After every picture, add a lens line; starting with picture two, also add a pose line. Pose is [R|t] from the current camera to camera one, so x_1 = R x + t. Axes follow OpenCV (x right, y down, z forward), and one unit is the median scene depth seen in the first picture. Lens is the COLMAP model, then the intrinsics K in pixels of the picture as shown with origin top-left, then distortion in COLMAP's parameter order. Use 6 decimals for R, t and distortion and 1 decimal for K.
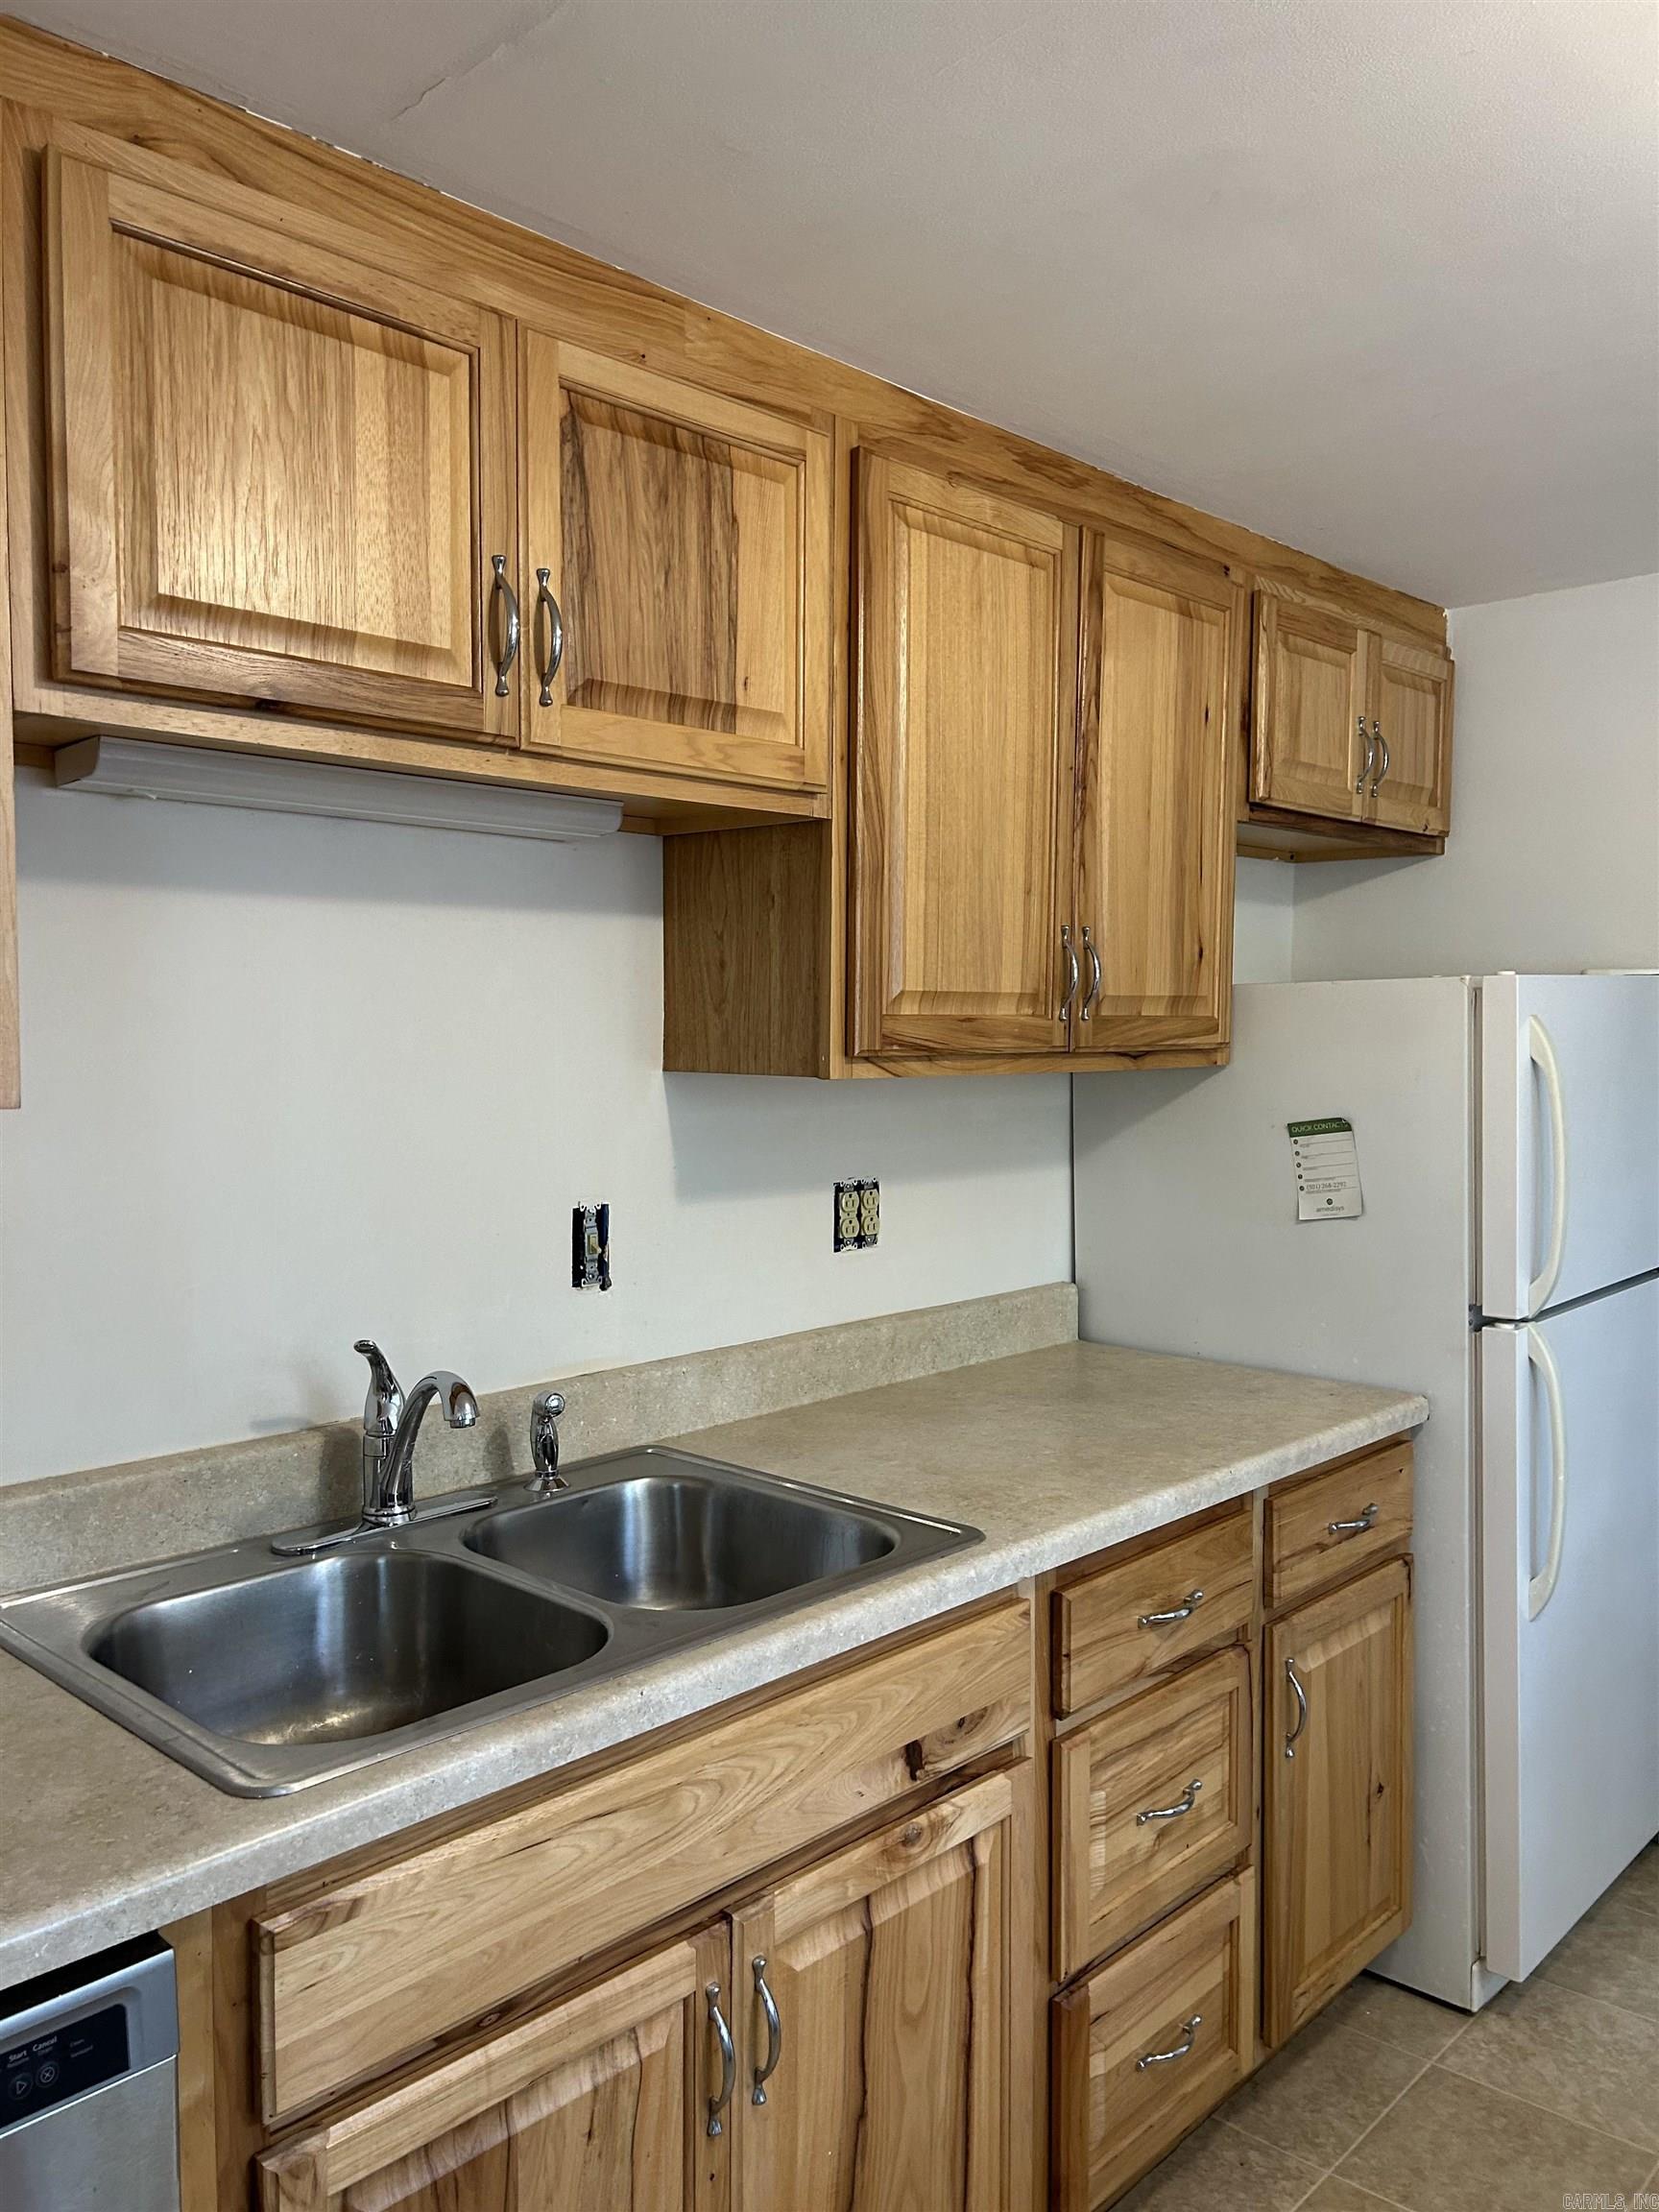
lens RADIAL K [[1684.5, 0, 833.3], [0, 1684.5, 1134.0], [0, 0, 1]] dist [0.087537, -0.101375]
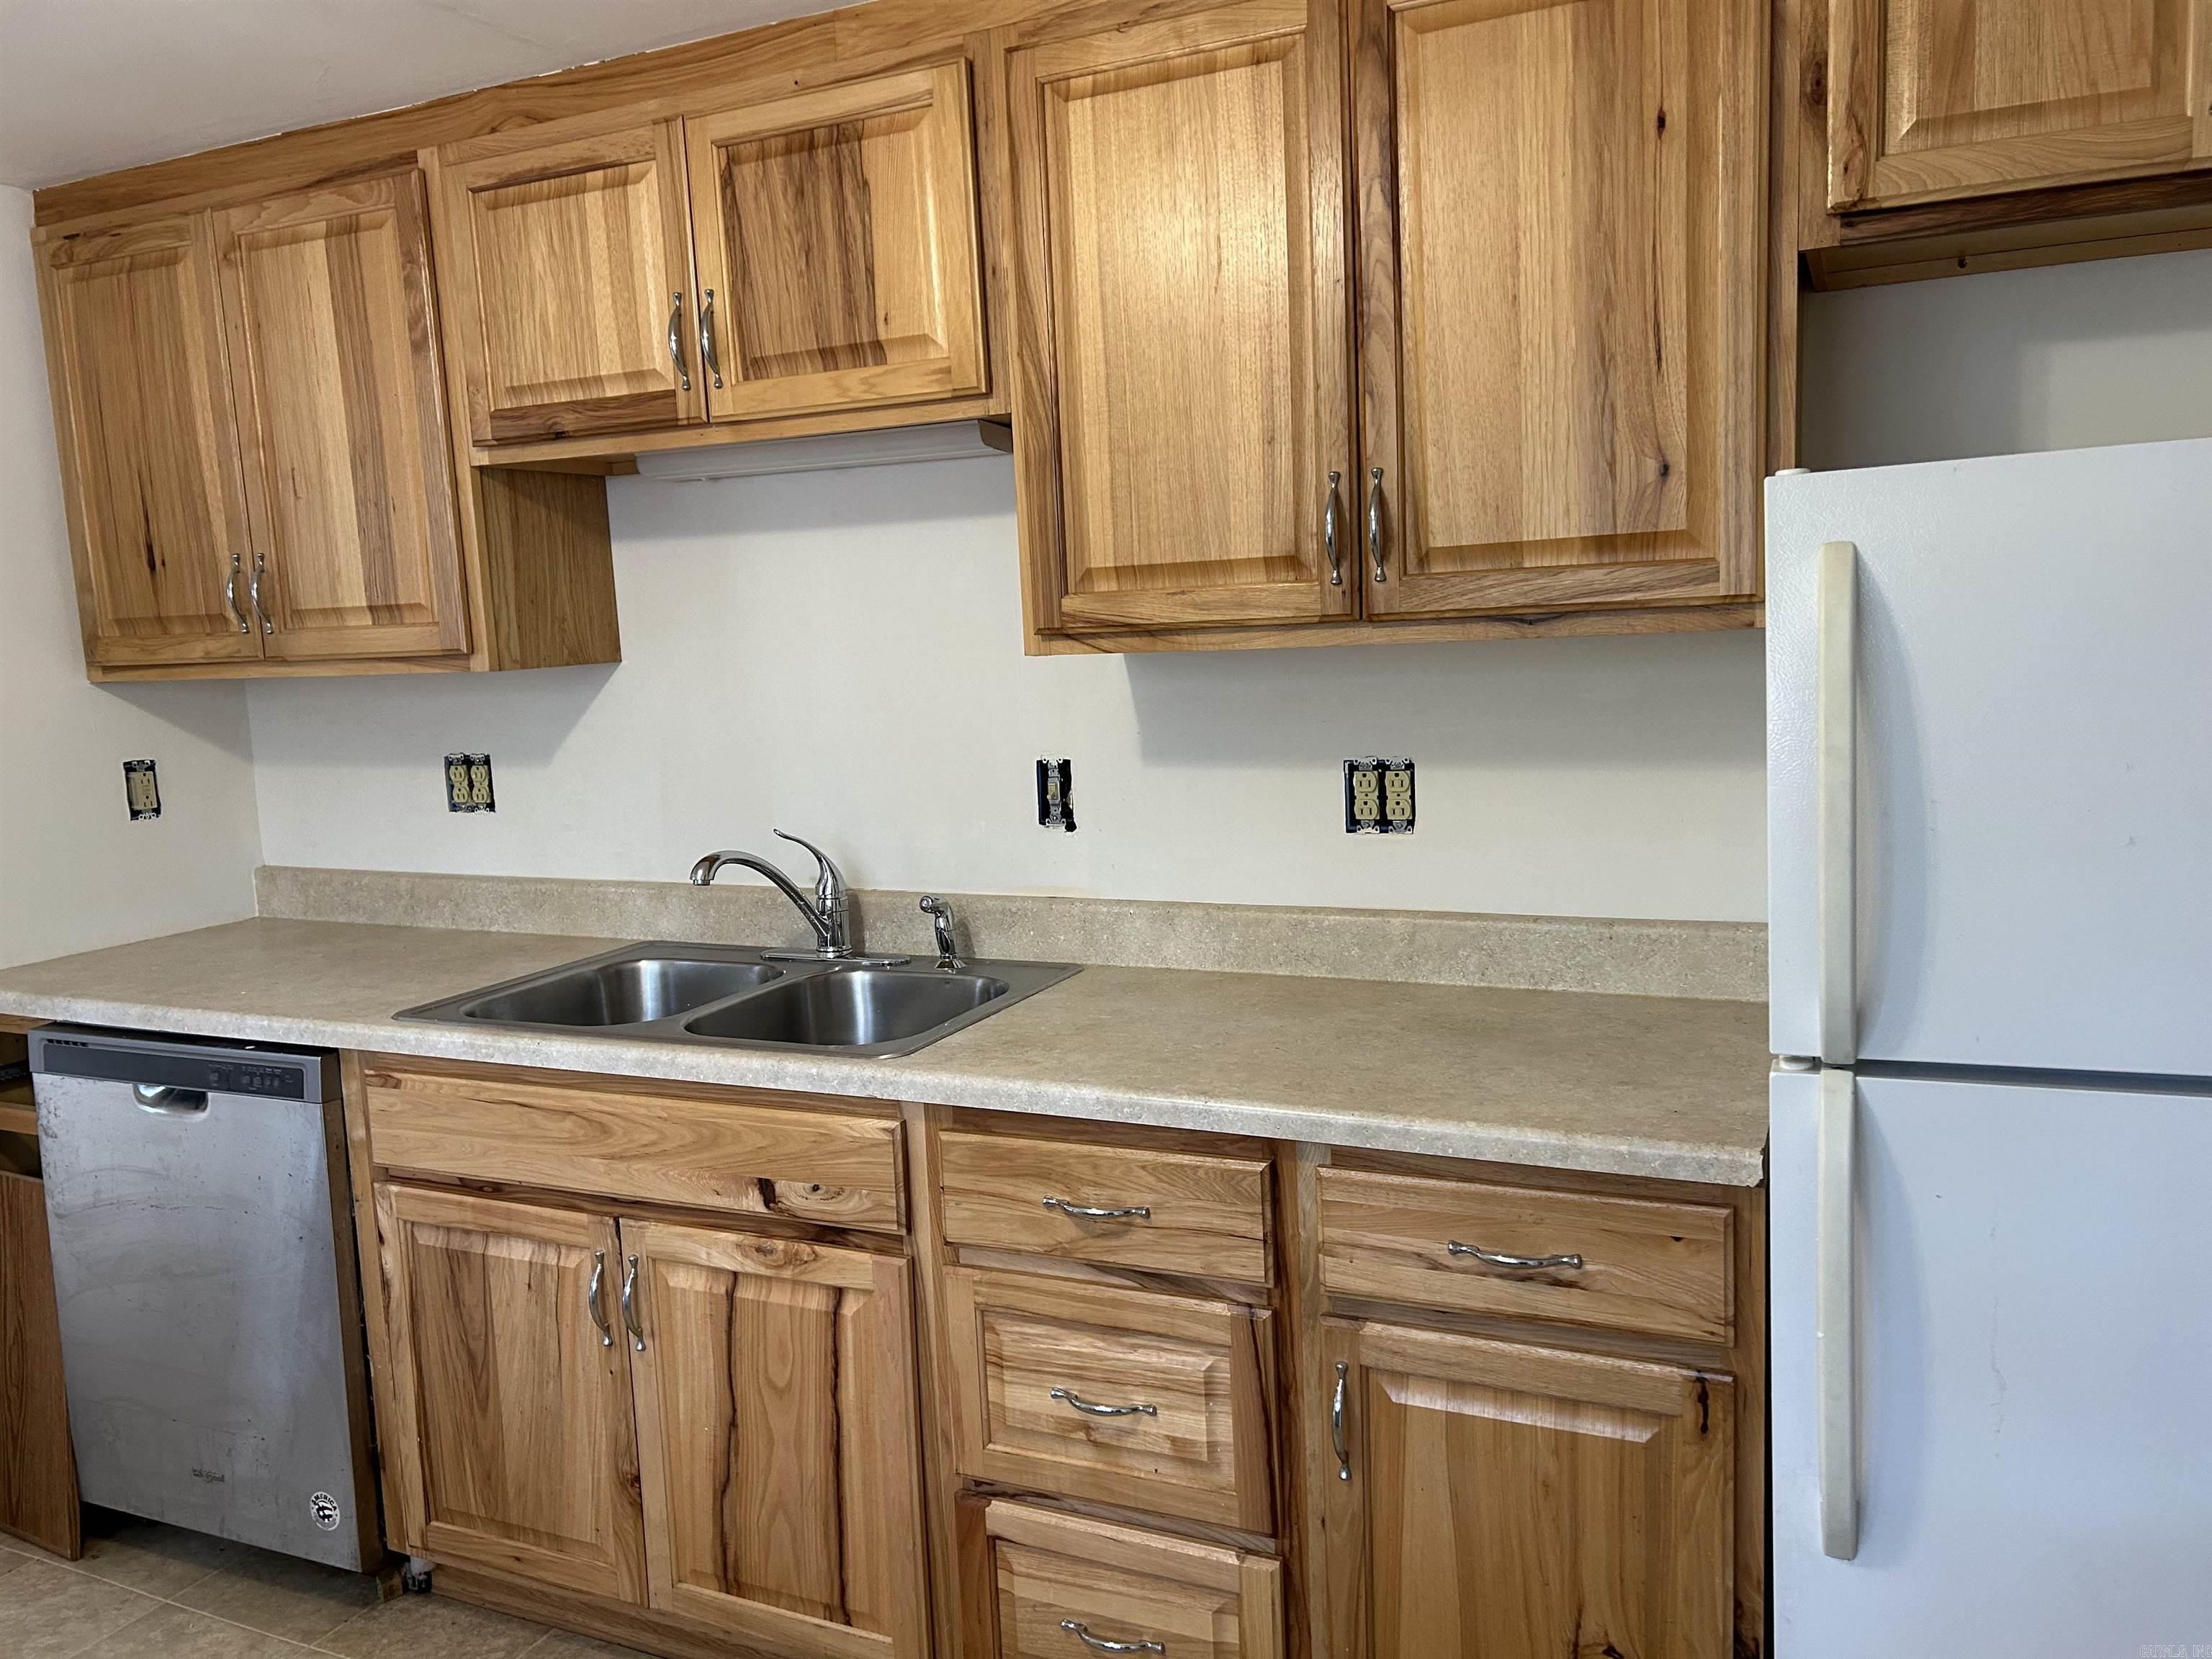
lens RADIAL K [[1643.1, 0, 1102.6], [0, 1643.1, 875.8], [0, 0, 1]] dist [0.059626, -0.059114]
pose [[0.315939, 0.126709, -0.940280, 1.171037], [-0.023815, 0.991789, 0.125648, -0.028067], [0.948480, -0.017304, 0.316363, 0.789748]]
